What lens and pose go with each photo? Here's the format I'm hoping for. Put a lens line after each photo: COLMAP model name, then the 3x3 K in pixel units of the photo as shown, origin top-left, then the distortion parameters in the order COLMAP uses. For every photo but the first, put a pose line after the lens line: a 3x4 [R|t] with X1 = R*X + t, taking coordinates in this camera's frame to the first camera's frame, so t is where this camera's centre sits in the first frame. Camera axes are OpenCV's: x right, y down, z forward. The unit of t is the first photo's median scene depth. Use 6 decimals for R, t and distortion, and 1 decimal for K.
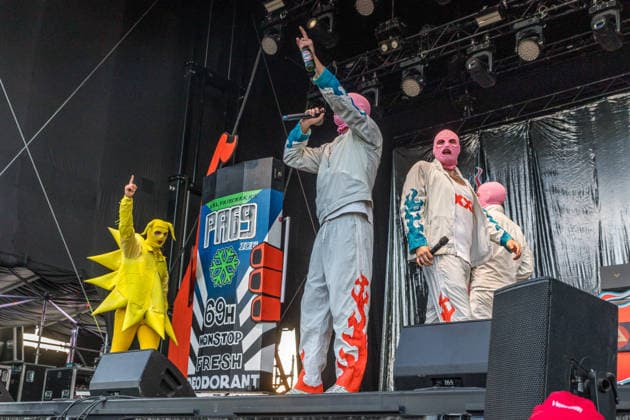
lens RADIAL K [[842.9, 0, 316.1], [0, 842.9, 197.2], [0, 0, 1]] dist [-0.007000, -0.012986]
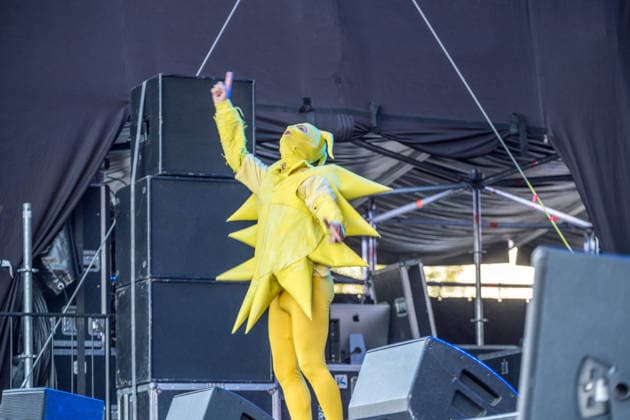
lens RADIAL K [[2749.7, 0, 315.6], [0, 2749.7, 210.3], [0, 0, 1]] dist [0.159188, 1.481815]
pose [[0.879263, -0.125008, -0.459641, 0.316760], [0.203589, 0.970996, 0.125373, -0.072448], [0.430637, -0.203814, 0.879211, -0.297654]]
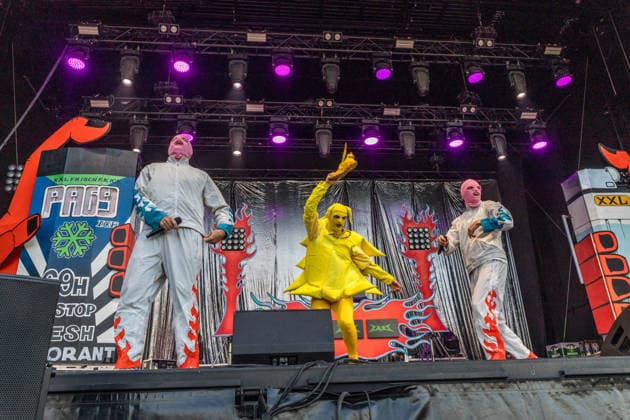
lens RADIAL K [[488.8, 0, 313.3], [0, 488.8, 208.7], [0, 0, 1]] dist [0.000362, 0.001088]
pose [[0.676377, 0.225482, 0.701193, -0.339440], [-0.164242, 0.974192, -0.154840, 0.090738], [-0.718010, -0.010435, 0.695954, 0.379315]]
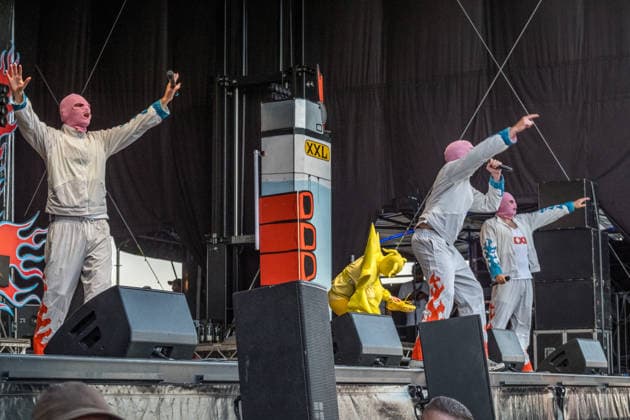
lens RADIAL K [[1342.2, 0, 329.1], [0, 1342.2, 183.9], [0, 0, 1]] dist [-0.032338, -0.076833]
pose [[-0.226631, 0.114780, 0.967194, -0.930120], [-0.306158, 0.934301, -0.182615, 0.189295], [-0.924611, -0.337500, -0.176601, 0.775748]]
